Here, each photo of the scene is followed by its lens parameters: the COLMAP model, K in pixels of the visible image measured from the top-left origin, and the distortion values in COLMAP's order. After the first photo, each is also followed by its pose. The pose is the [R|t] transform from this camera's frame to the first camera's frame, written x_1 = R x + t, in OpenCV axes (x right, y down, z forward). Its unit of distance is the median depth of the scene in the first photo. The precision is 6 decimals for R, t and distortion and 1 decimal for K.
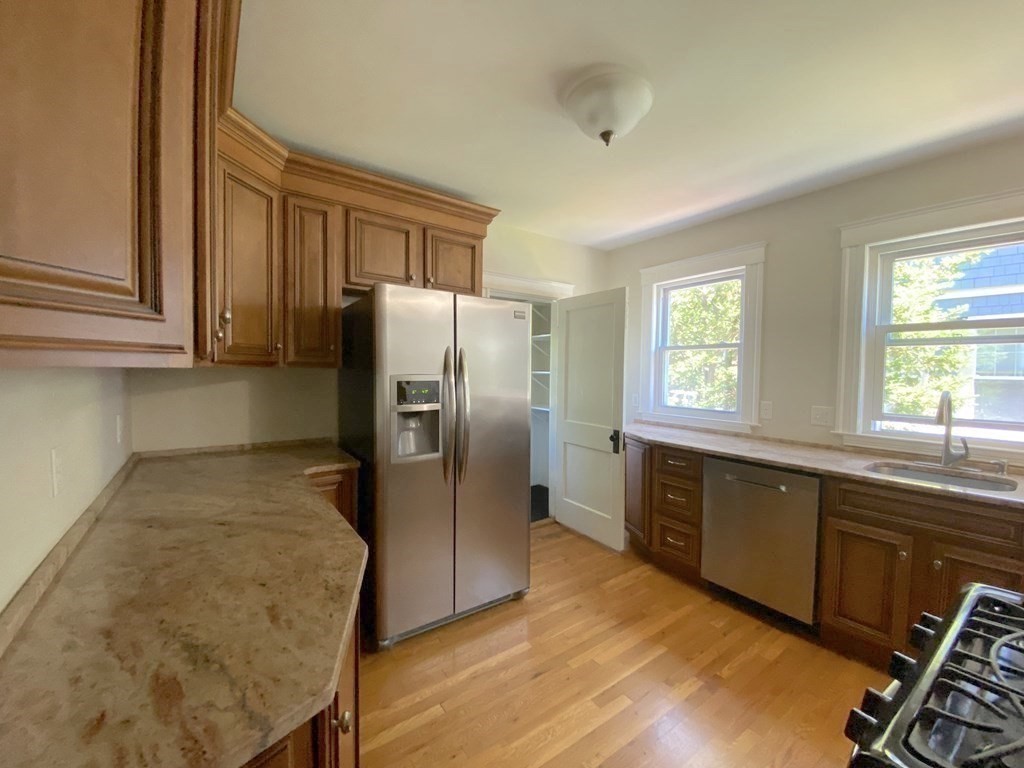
lens RADIAL K [[416.2, 0, 512.0], [0, 416.2, 384.0], [0, 0, 1]] dist [0.024700, 0.000007]
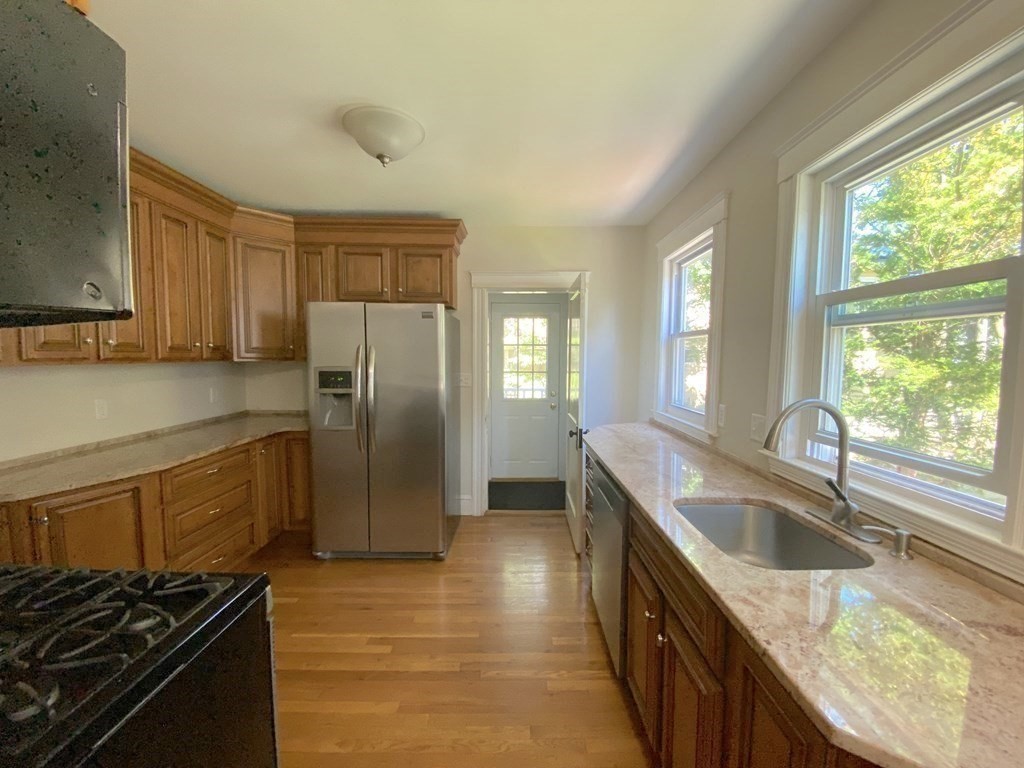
lens RADIAL K [[412.0, 0, 514.6], [0, 412.0, 387.7], [0, 0, 1]] dist [0.023280, -0.022945]
pose [[0.813367, 0.036017, -0.580636, 0.837137], [-0.018772, 0.999187, 0.035683, -0.010266], [0.581449, -0.018123, 0.813381, 0.206937]]
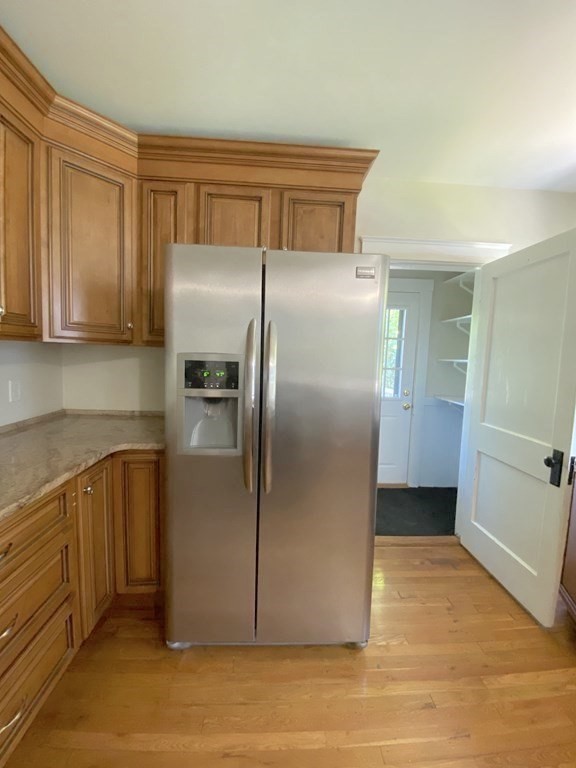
lens RADIAL K [[309.0, 0, 288.0], [0, 309.0, 384.0], [0, 0, 1]] dist [0.023280, -0.022945]
pose [[0.838454, 0.066477, -0.540903, 0.193892], [-0.045686, 0.997613, 0.051789, -0.000359], [0.543054, -0.018711, 0.839489, 0.465224]]
